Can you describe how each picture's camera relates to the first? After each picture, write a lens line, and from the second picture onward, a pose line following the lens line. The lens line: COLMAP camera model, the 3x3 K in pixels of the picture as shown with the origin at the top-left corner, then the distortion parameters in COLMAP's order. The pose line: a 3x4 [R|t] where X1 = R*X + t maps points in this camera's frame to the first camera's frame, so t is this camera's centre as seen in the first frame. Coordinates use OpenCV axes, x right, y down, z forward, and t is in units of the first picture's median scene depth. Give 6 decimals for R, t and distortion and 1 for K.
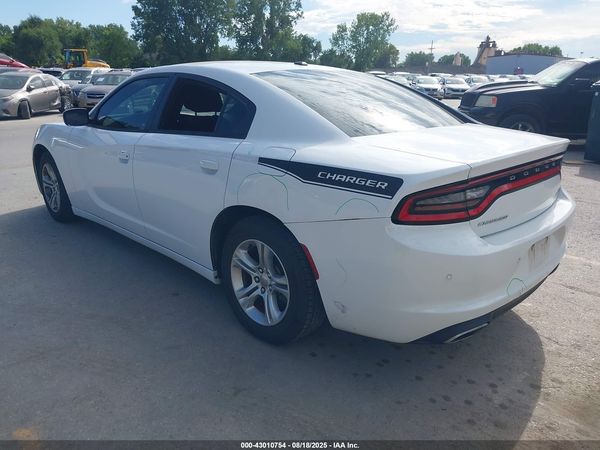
lens RADIAL K [[467.8, 0, 300.6], [0, 467.8, 225.9], [0, 0, 1]] dist [0.003744, 0.004050]
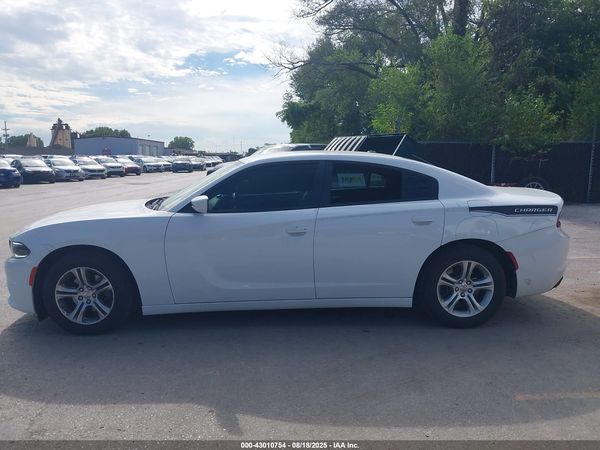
lens RADIAL K [[467.8, 0, 299.9], [0, 467.8, 223.9], [0, 0, 1]] dist [0.003744, 0.004050]
pose [[0.686559, -0.120325, 0.717049, -1.593142], [0.237614, 0.969191, -0.064874, -0.119531], [-0.687151, 0.214920, 0.693998, 0.270050]]
